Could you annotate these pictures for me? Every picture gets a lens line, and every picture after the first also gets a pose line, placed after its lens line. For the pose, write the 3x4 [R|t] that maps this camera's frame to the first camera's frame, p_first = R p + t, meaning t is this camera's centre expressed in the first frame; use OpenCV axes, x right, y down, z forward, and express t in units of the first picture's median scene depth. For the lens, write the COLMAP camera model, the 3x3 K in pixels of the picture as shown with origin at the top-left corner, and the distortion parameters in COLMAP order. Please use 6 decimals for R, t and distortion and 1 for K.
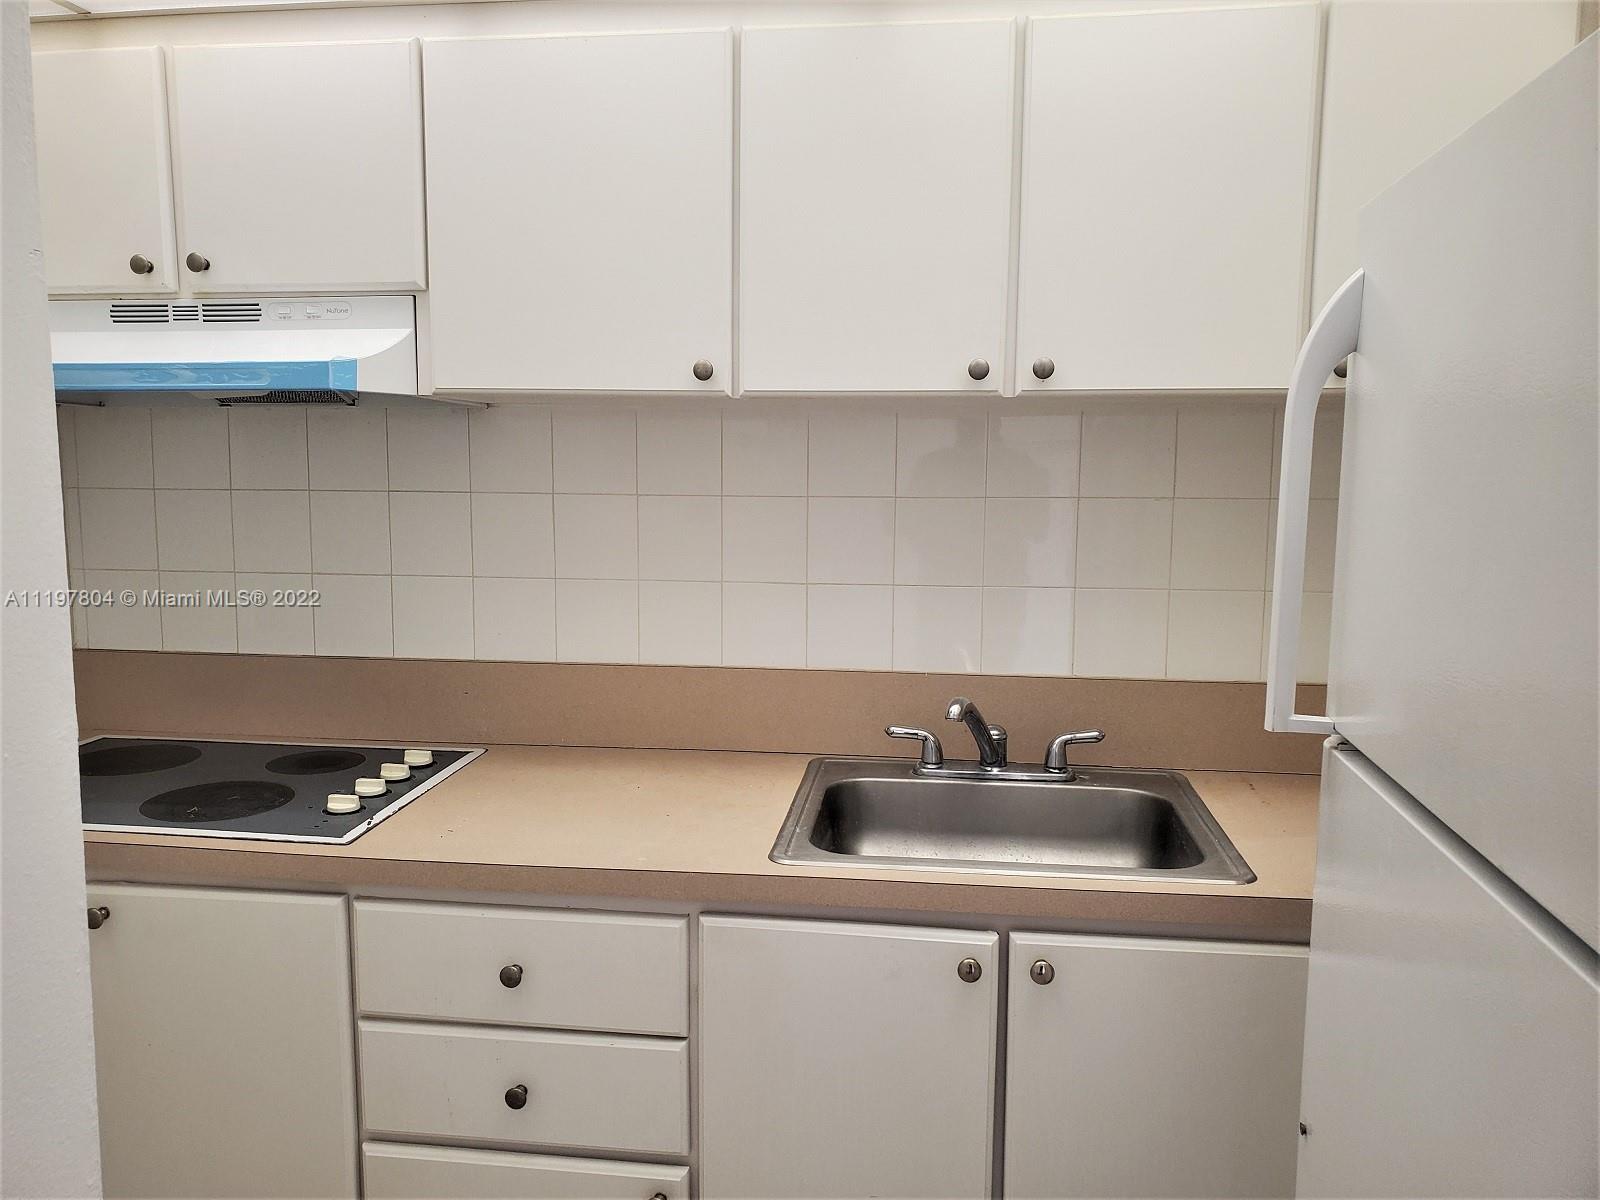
lens RADIAL K [[1241.5, 0, 788.0], [0, 1241.5, 595.6], [0, 0, 1]] dist [0.039830, -0.032859]
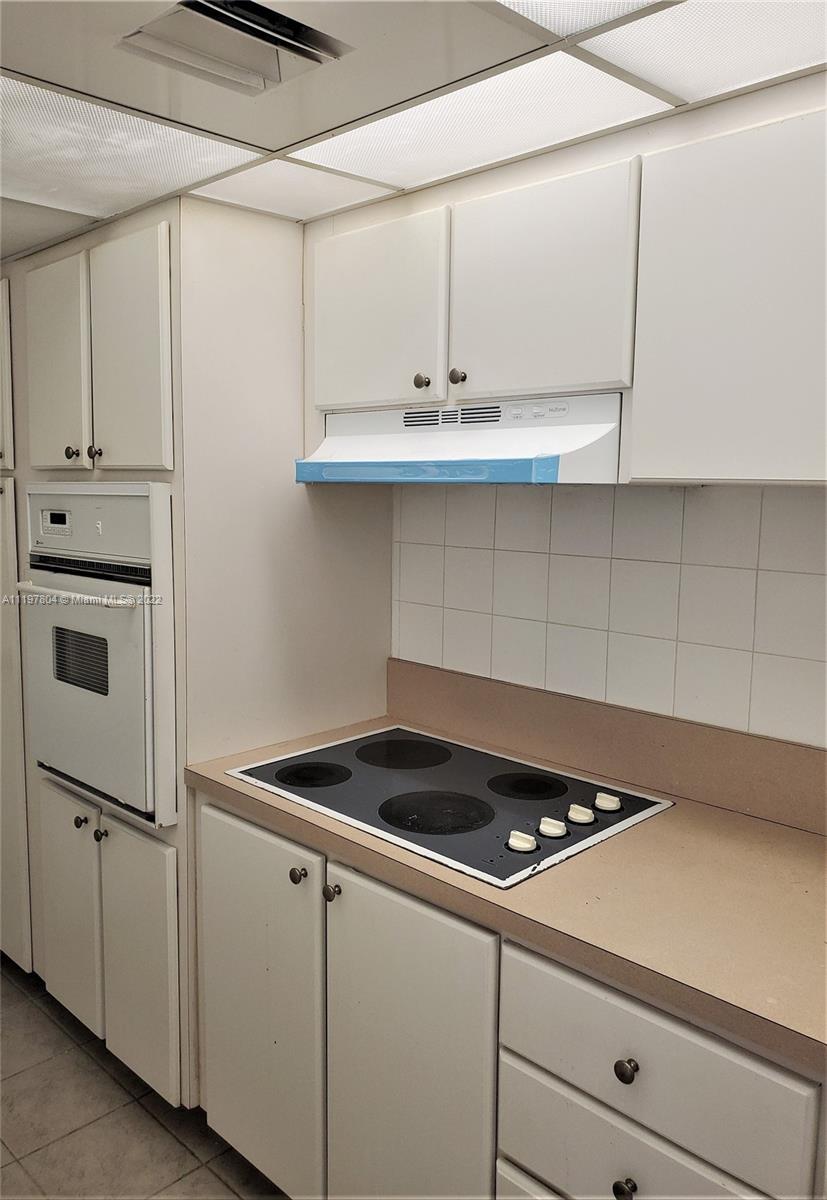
lens RADIAL K [[931.8, 0, 363.8], [0, 931.8, 586.8], [0, 0, 1]] dist [0.019126, -0.011060]
pose [[0.774437, 0.076552, -0.628003, 0.050815], [-0.073216, 0.996827, 0.031223, -0.080775], [0.628401, 0.021800, 0.777584, 0.230121]]
